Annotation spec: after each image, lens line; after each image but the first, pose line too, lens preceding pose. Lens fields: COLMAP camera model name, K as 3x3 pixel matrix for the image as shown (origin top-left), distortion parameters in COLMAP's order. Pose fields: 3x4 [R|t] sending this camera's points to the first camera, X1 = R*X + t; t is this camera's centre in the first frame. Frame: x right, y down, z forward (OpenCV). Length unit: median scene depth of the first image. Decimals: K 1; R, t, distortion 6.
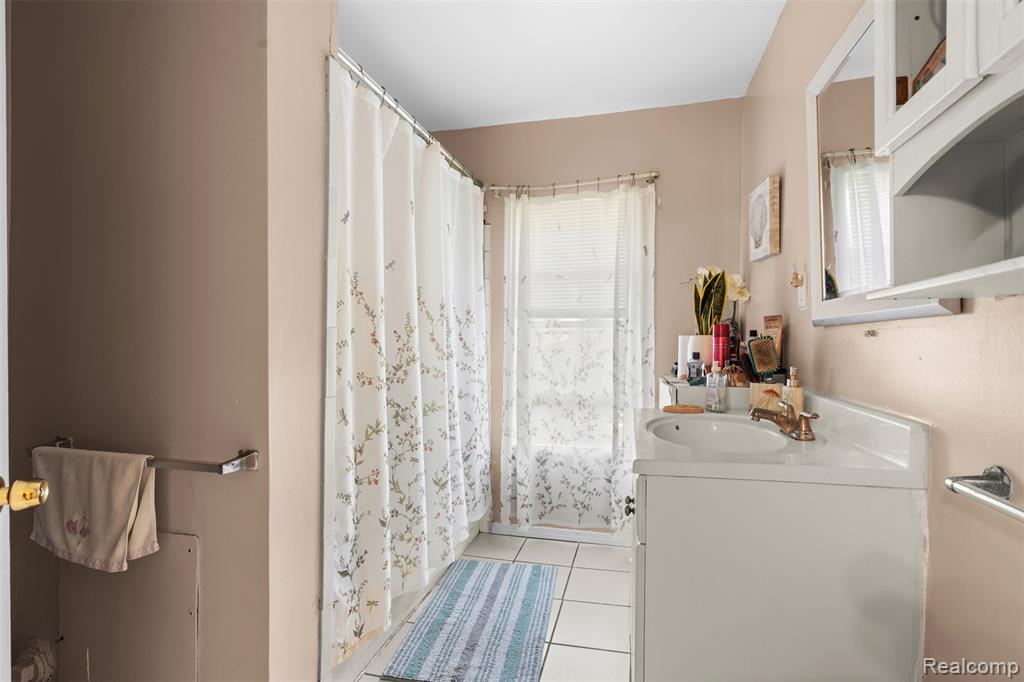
lens RADIAL K [[463.6, 0, 520.1], [0, 463.6, 339.4], [0, 0, 1]] dist [-0.005446, 0.003282]
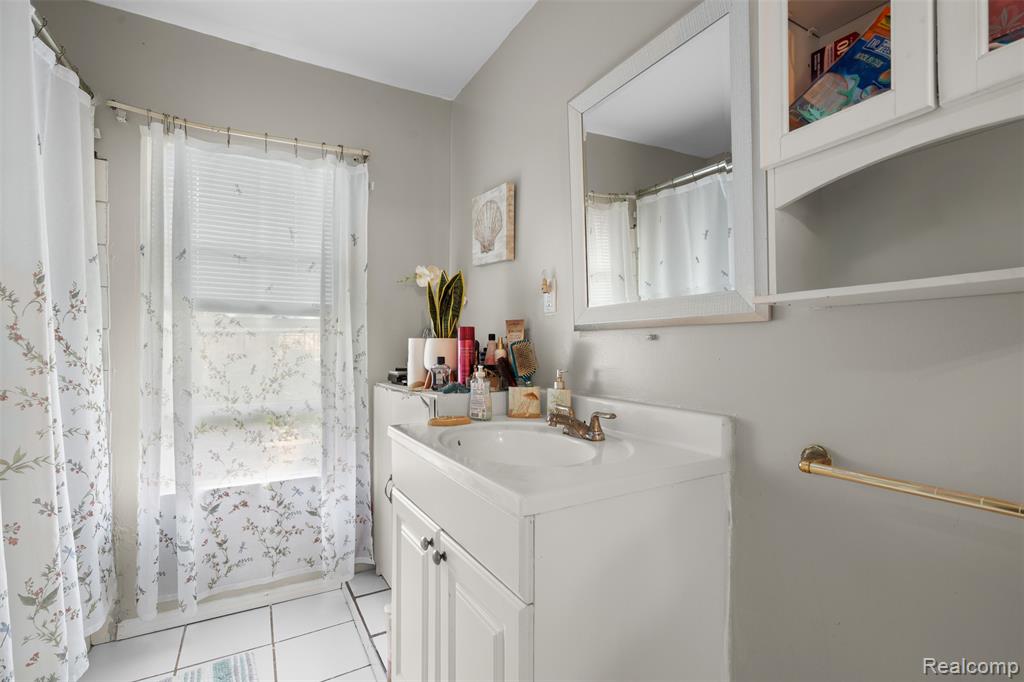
lens RADIAL K [[463.6, 0, 507.9], [0, 463.6, 351.5], [0, 0, 1]] dist [-0.005446, 0.003282]
pose [[0.735373, -0.001573, 0.677660, -0.109332], [-0.008247, 0.999902, 0.011271, 0.004707], [-0.677612, -0.013877, 0.735289, 0.178959]]
